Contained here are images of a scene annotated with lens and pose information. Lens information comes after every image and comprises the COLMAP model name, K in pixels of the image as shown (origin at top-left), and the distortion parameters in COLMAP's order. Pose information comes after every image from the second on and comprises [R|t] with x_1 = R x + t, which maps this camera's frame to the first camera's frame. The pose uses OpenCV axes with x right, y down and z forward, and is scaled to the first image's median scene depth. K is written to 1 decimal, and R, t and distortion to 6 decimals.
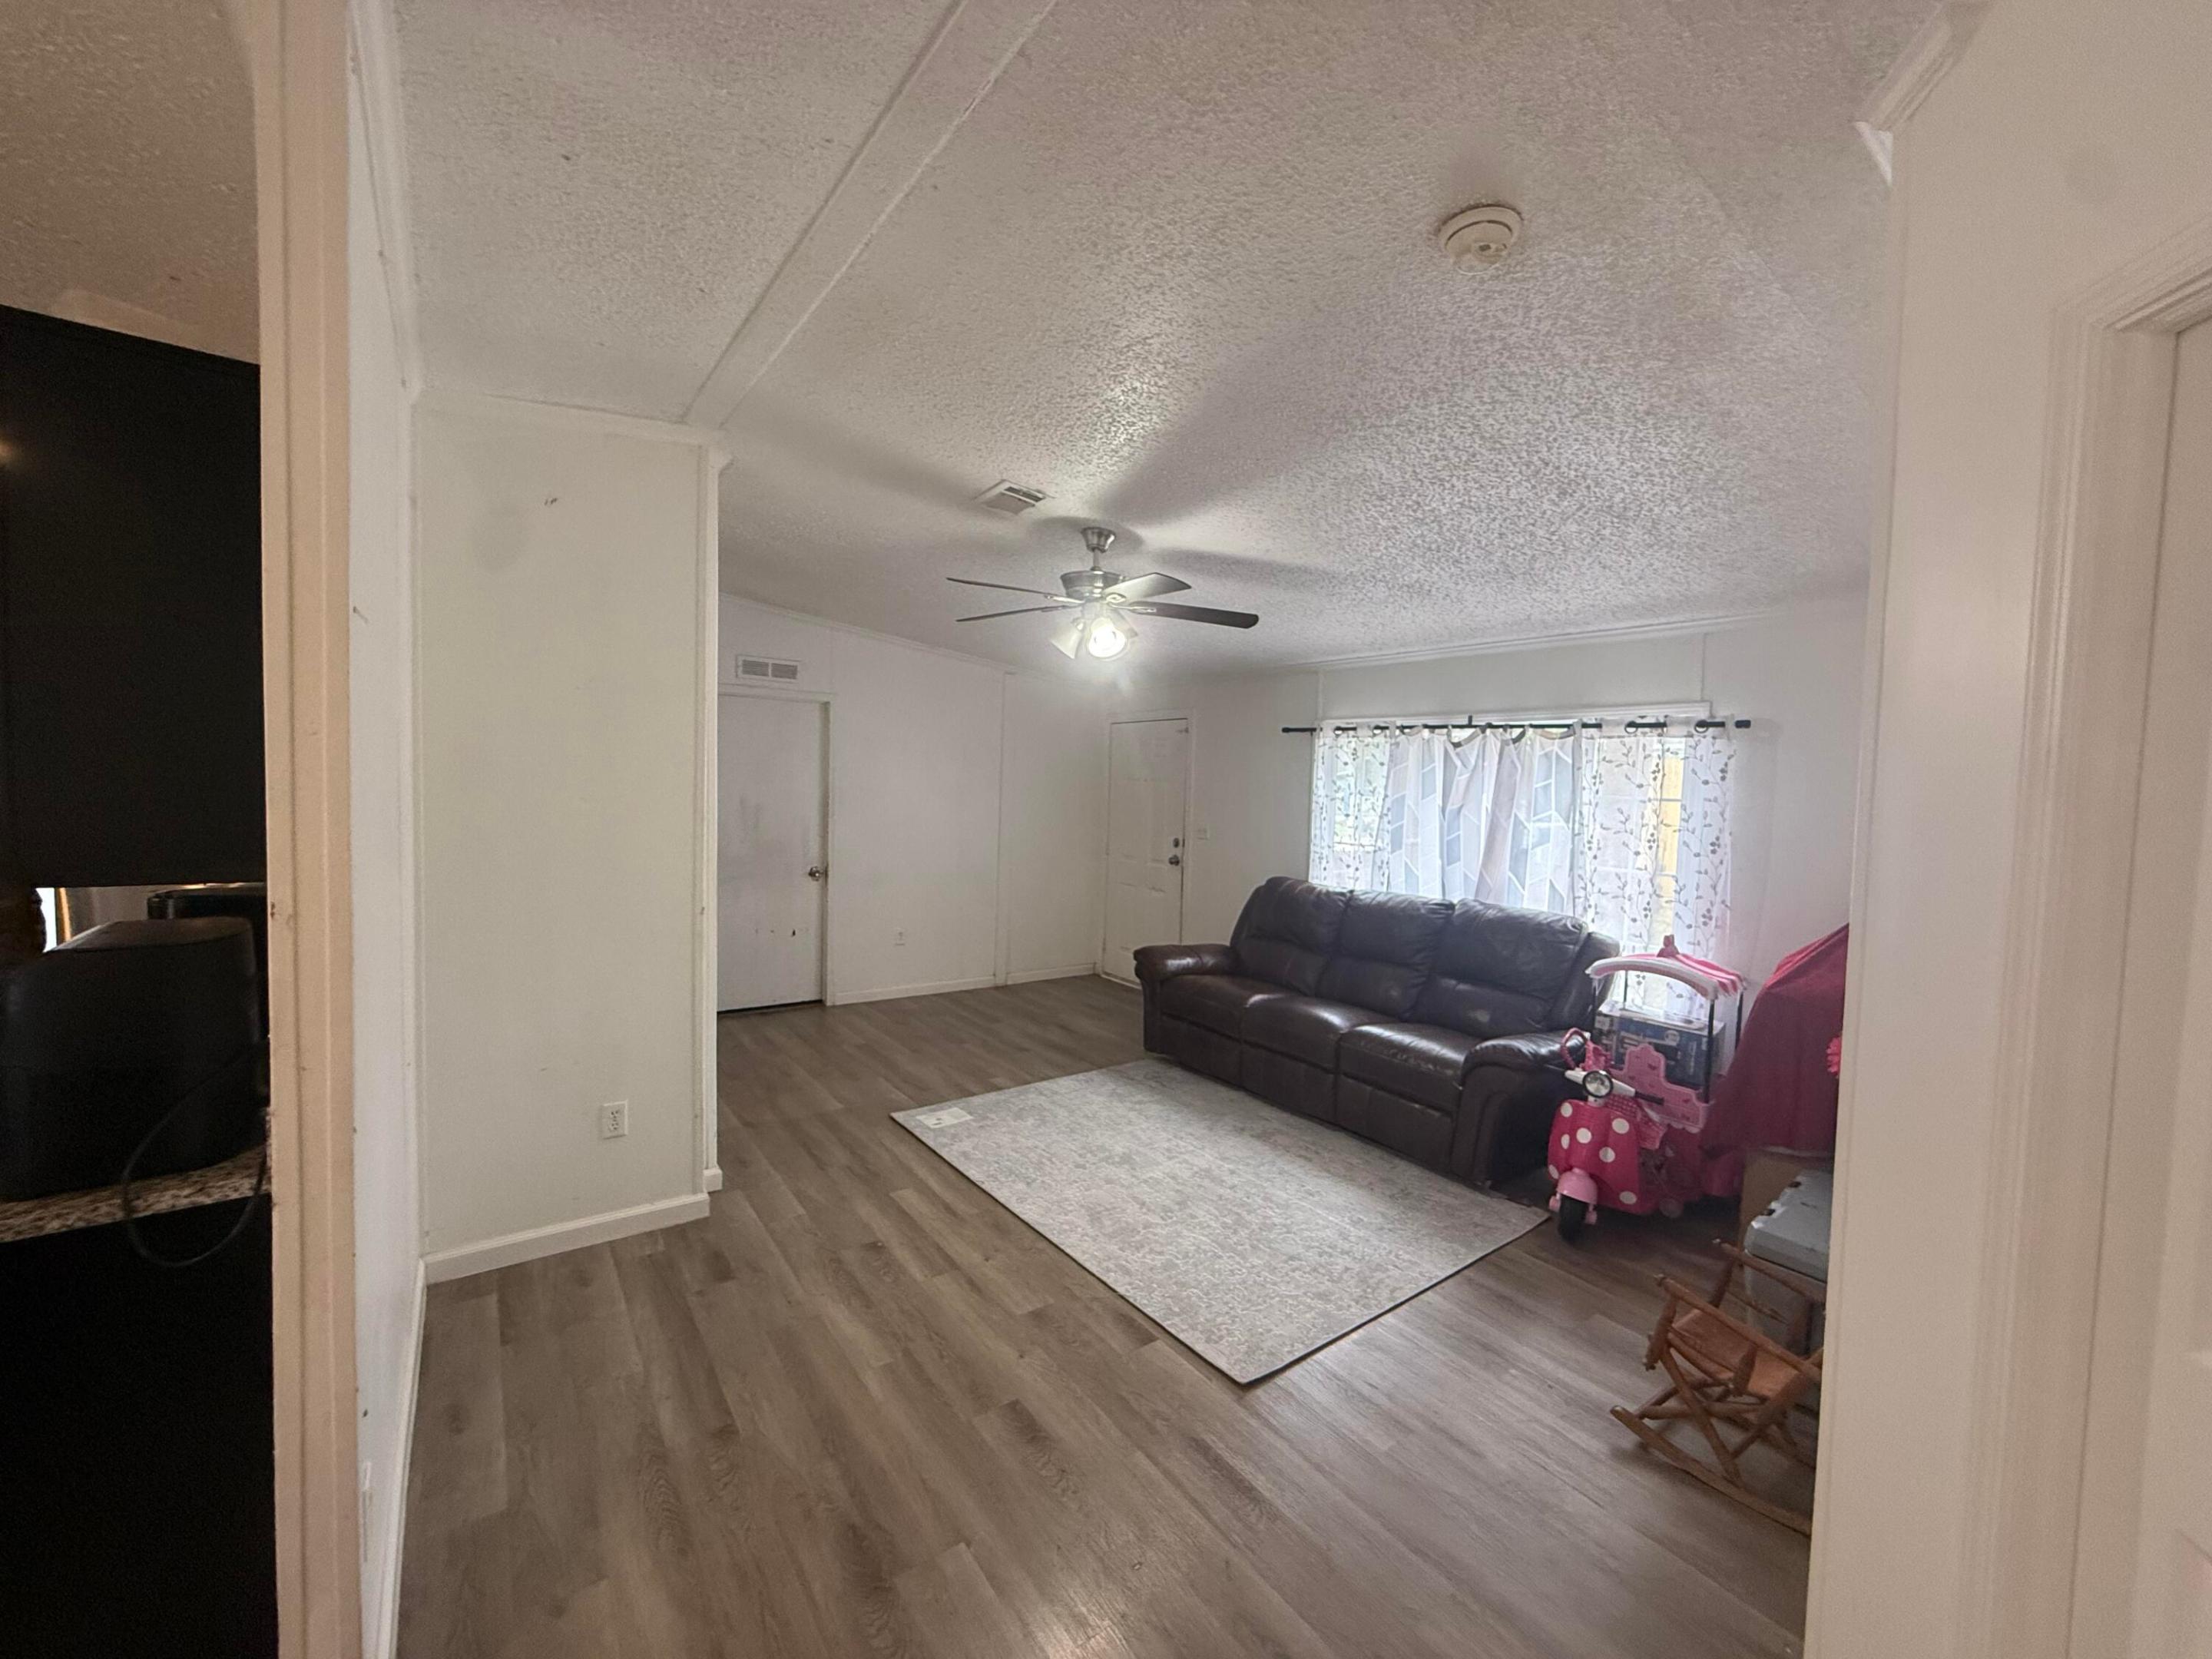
lens RADIAL K [[884.8, 0, 1099.7], [0, 884.8, 829.7], [0, 0, 1]] dist [-0.001019, 0.000552]
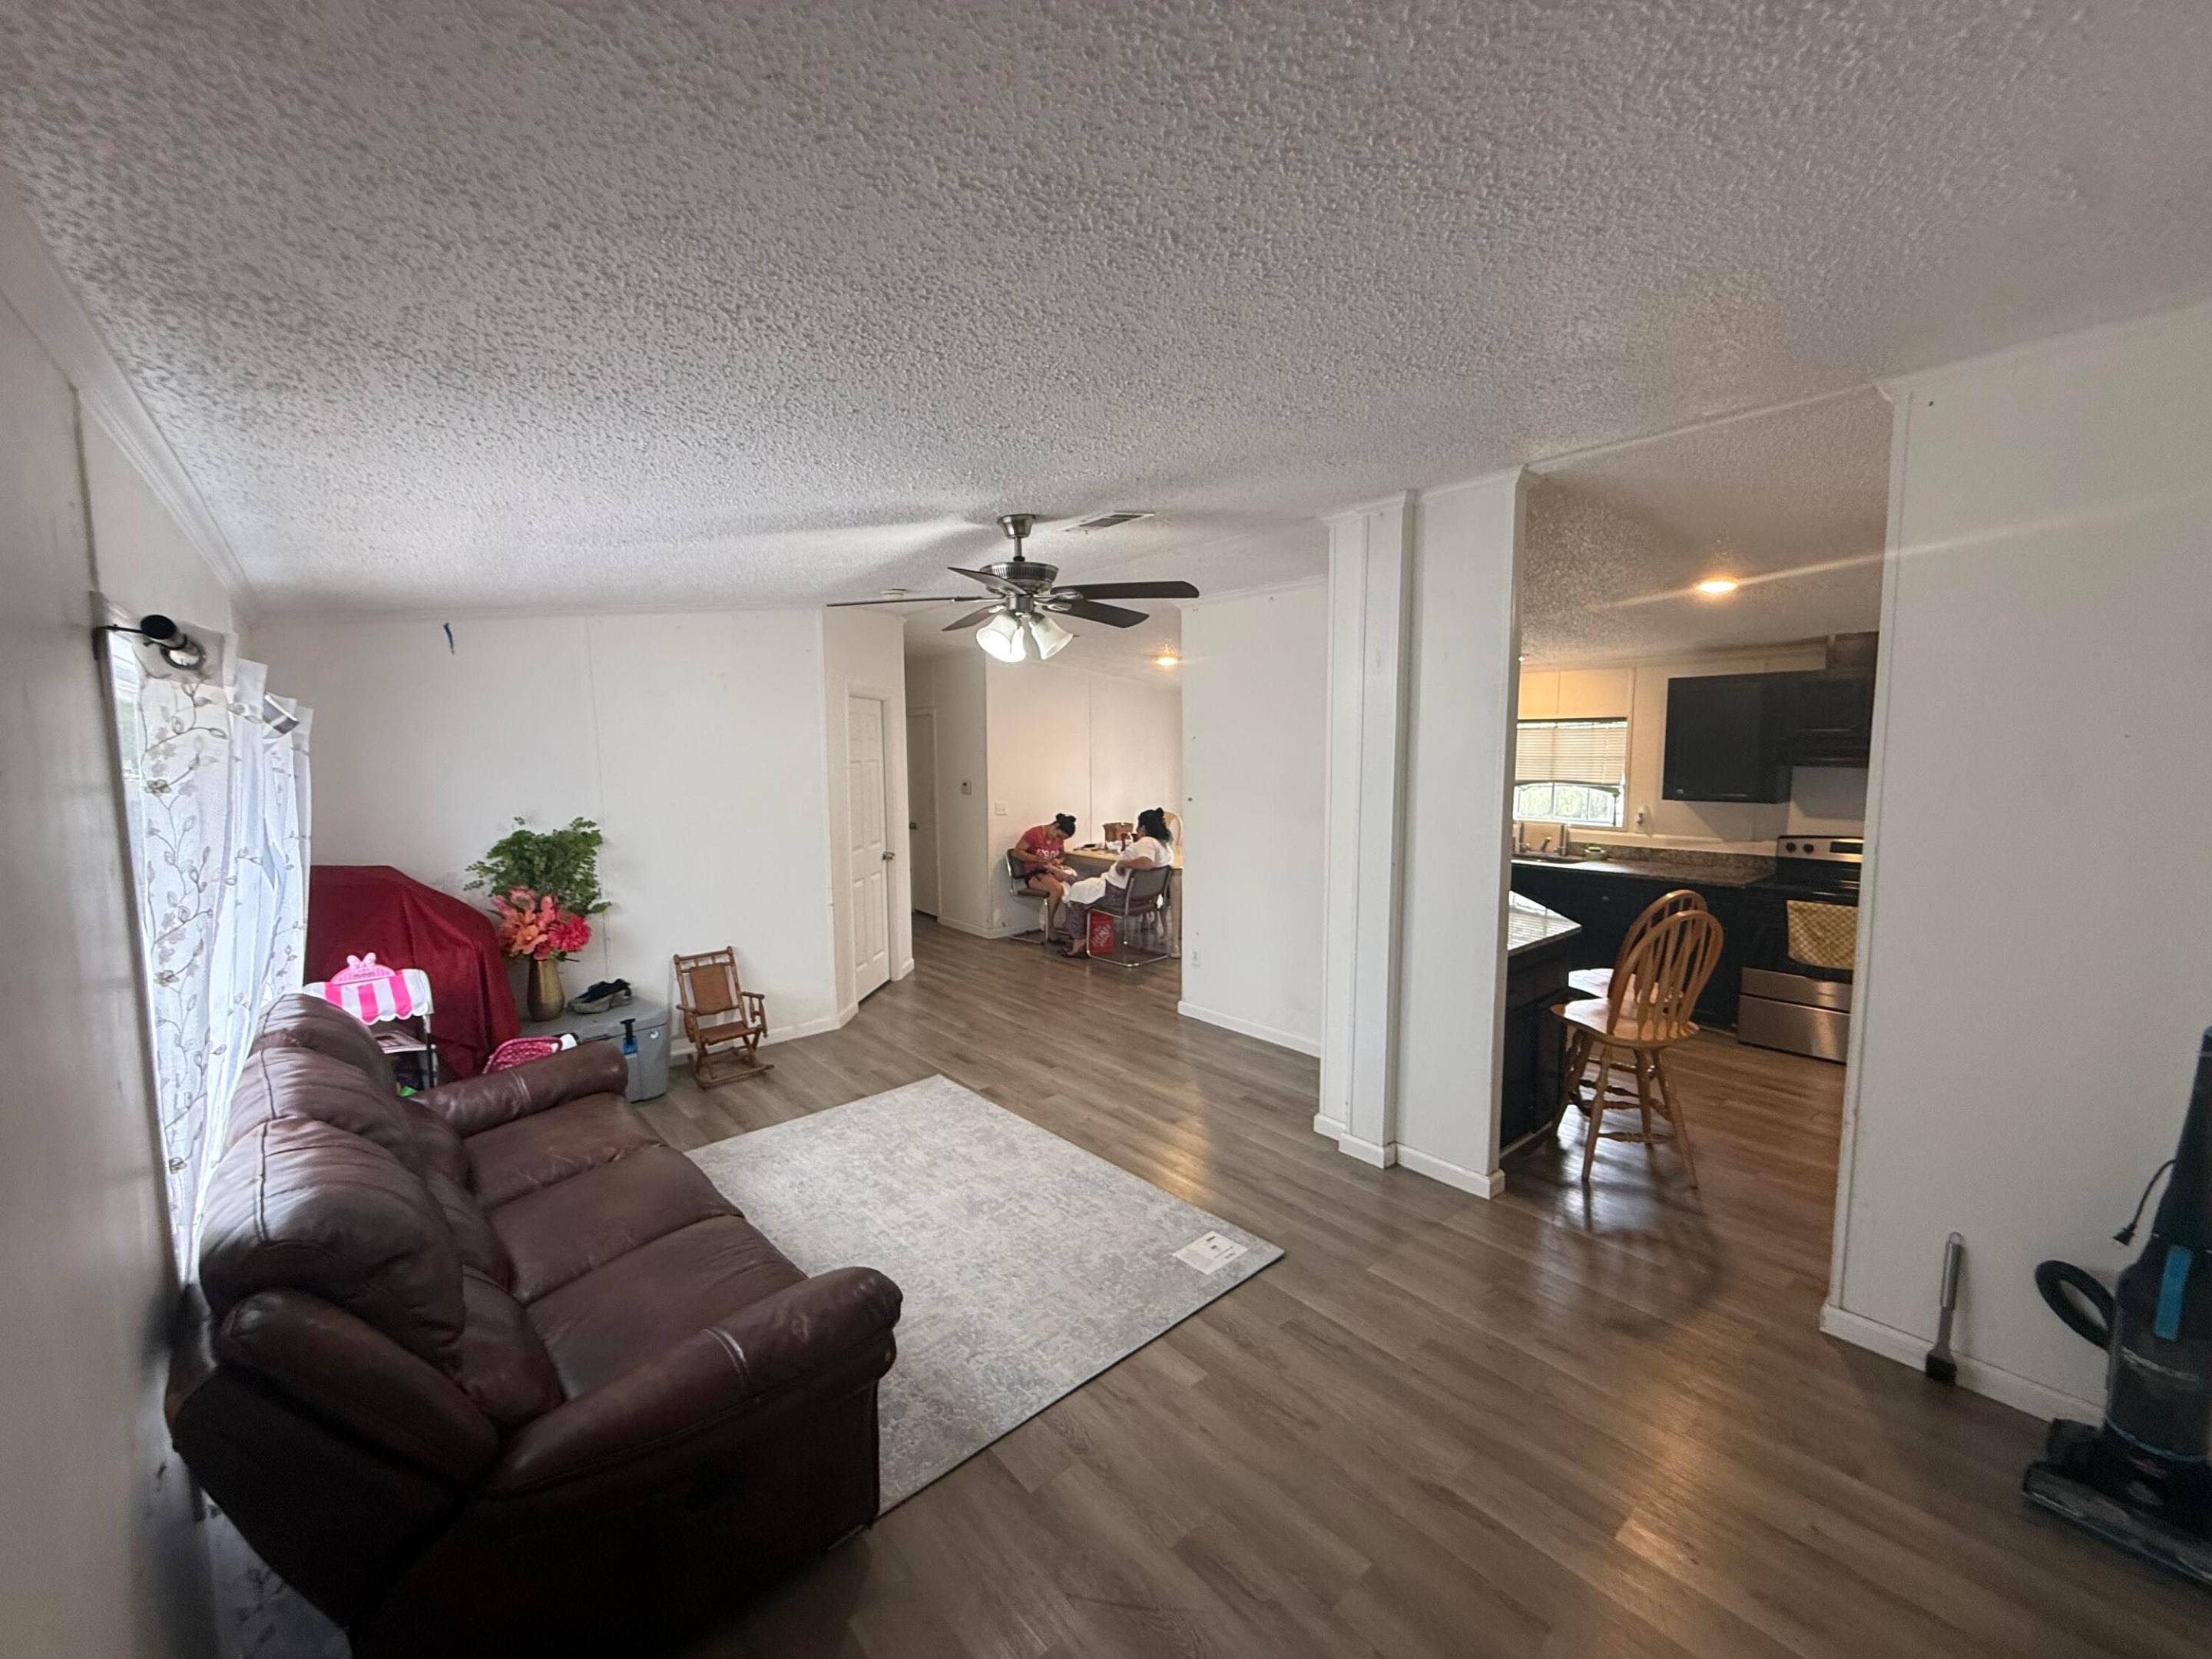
lens RADIAL K [[884.8, 0, 1090.0], [0, 884.8, 831.1], [0, 0, 1]] dist [-0.001019, 0.000552]
pose [[-0.997147, -0.013165, -0.074323, -0.012021], [-0.024302, 0.988236, 0.150992, -0.163949], [0.071461, 0.152367, -0.985737, 1.948611]]
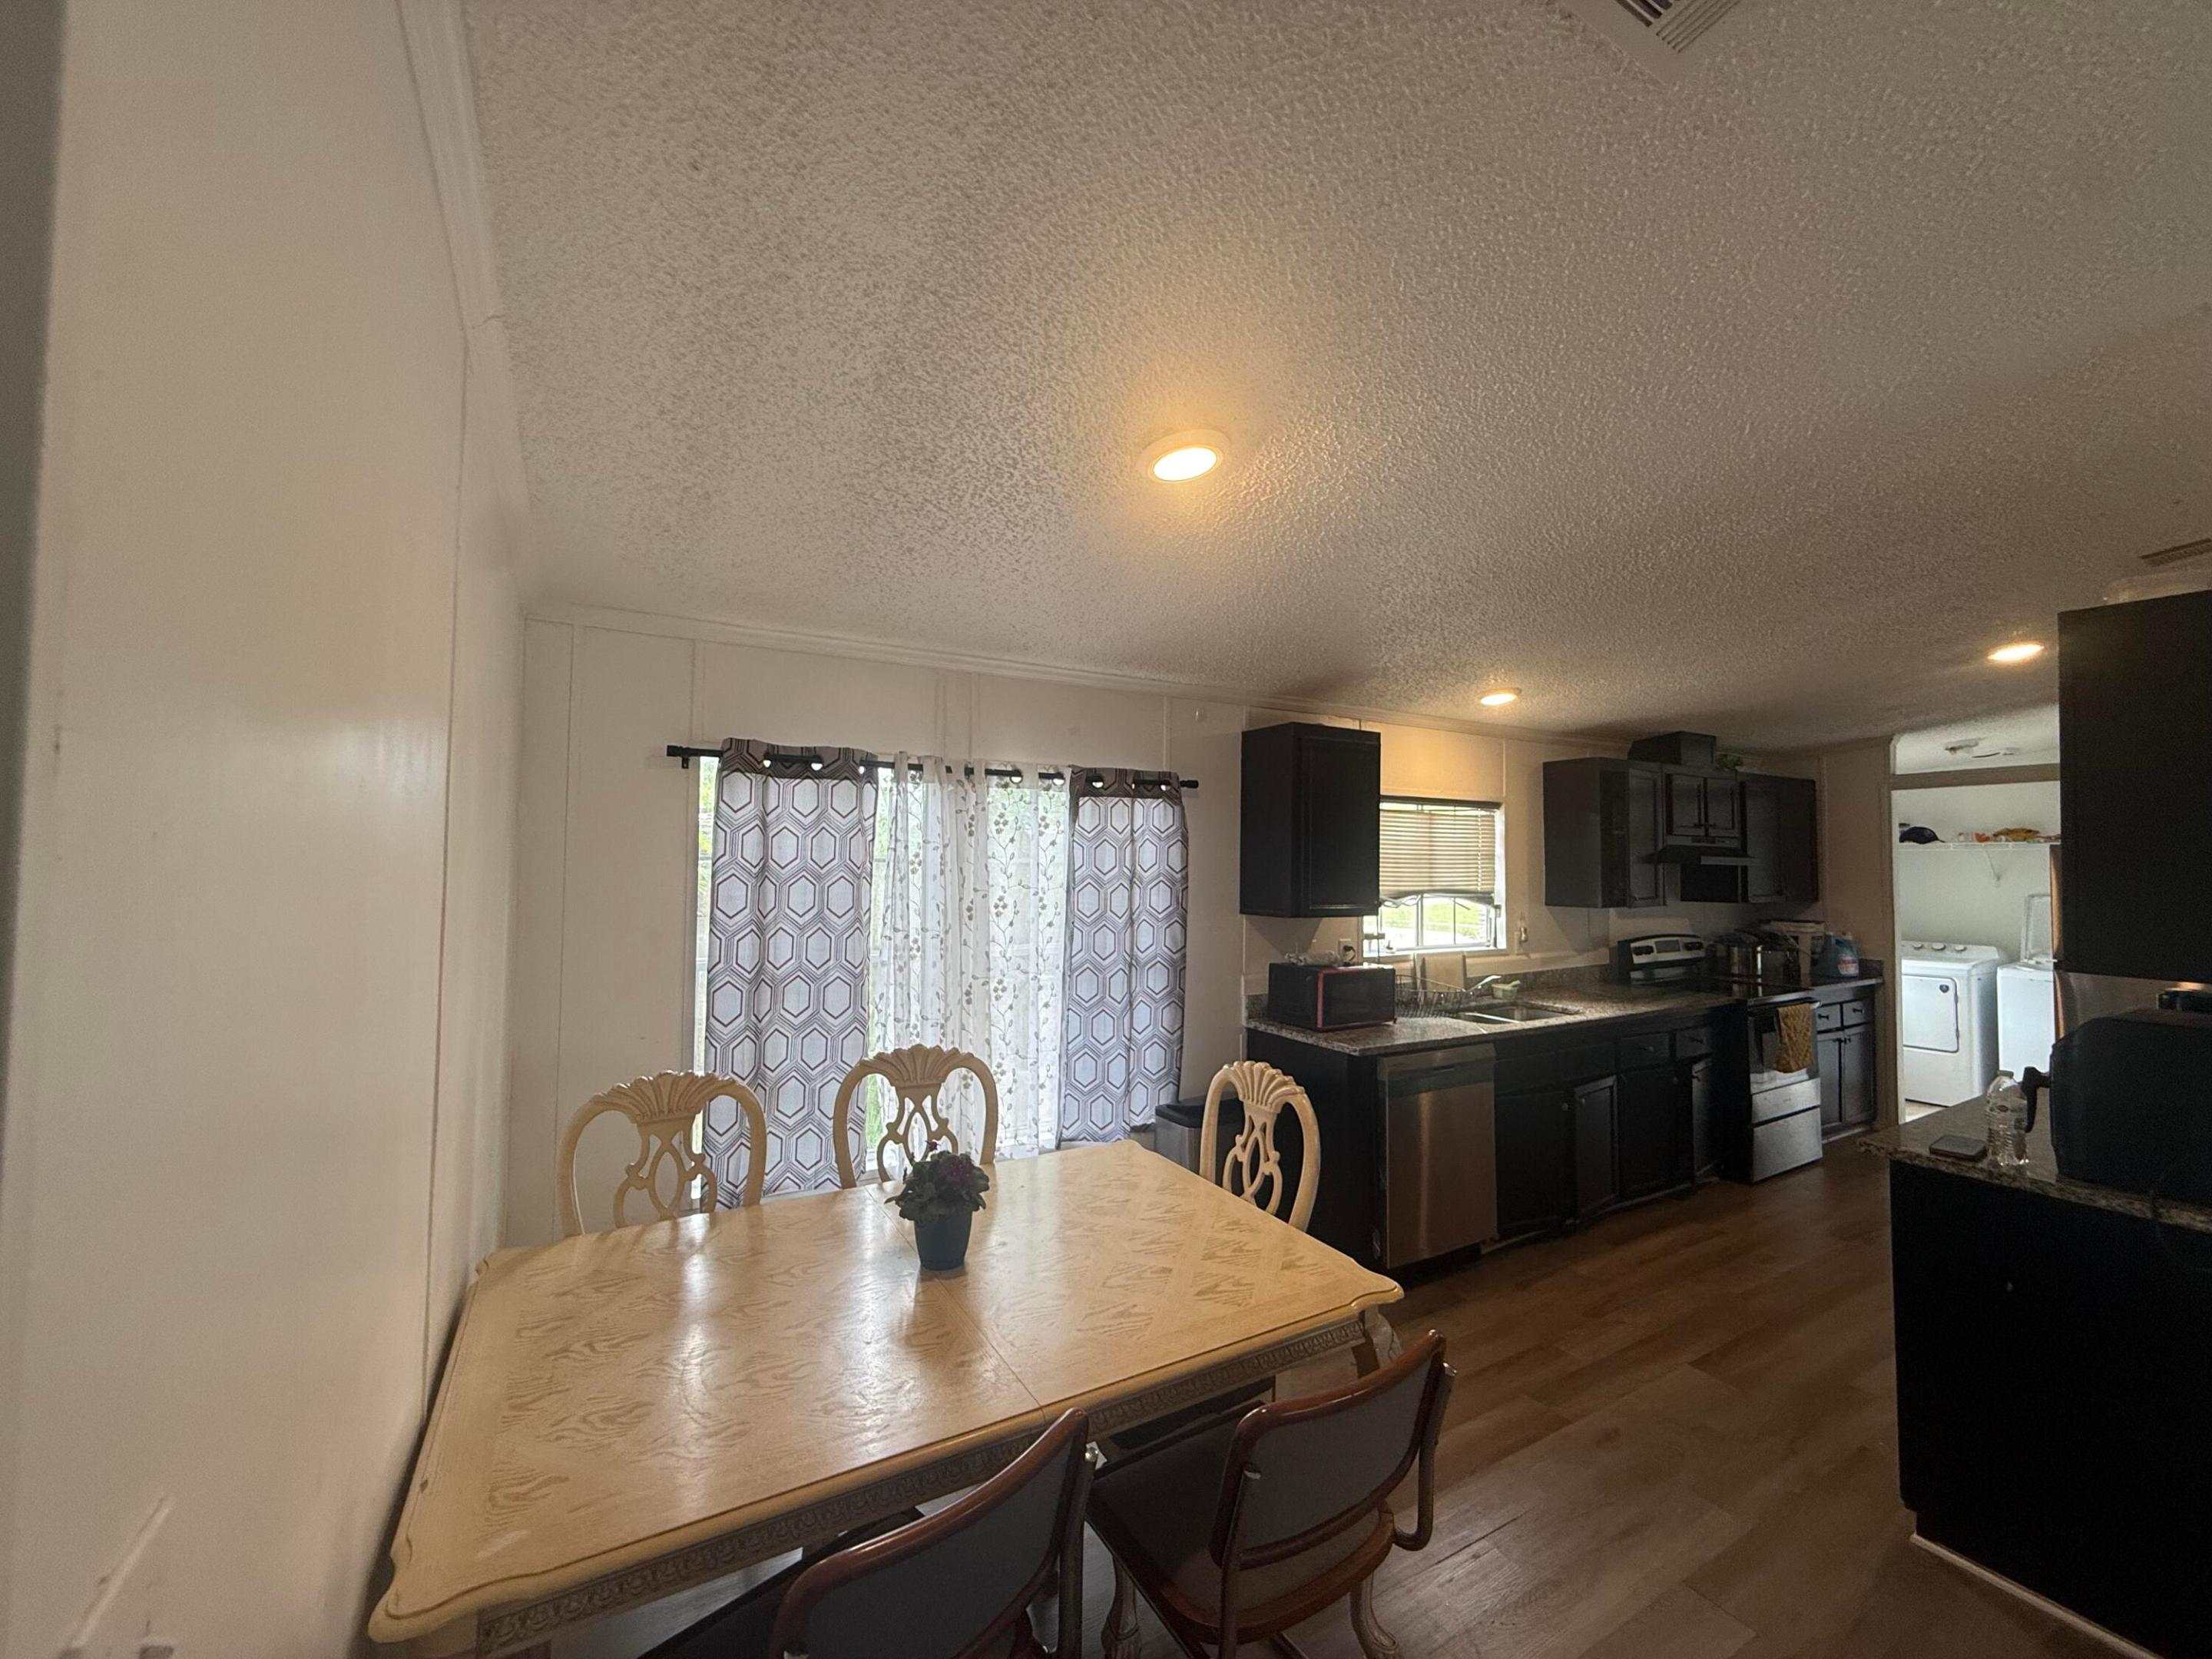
lens RADIAL K [[884.8, 0, 1102.0], [0, 884.8, 832.5], [0, 0, 1]] dist [-0.001019, 0.000552]
pose [[-0.097529, -0.058418, -0.993517, 0.174009], [-0.063972, 0.996579, -0.052318, 0.004108], [0.993175, 0.058455, -0.100933, -0.195489]]
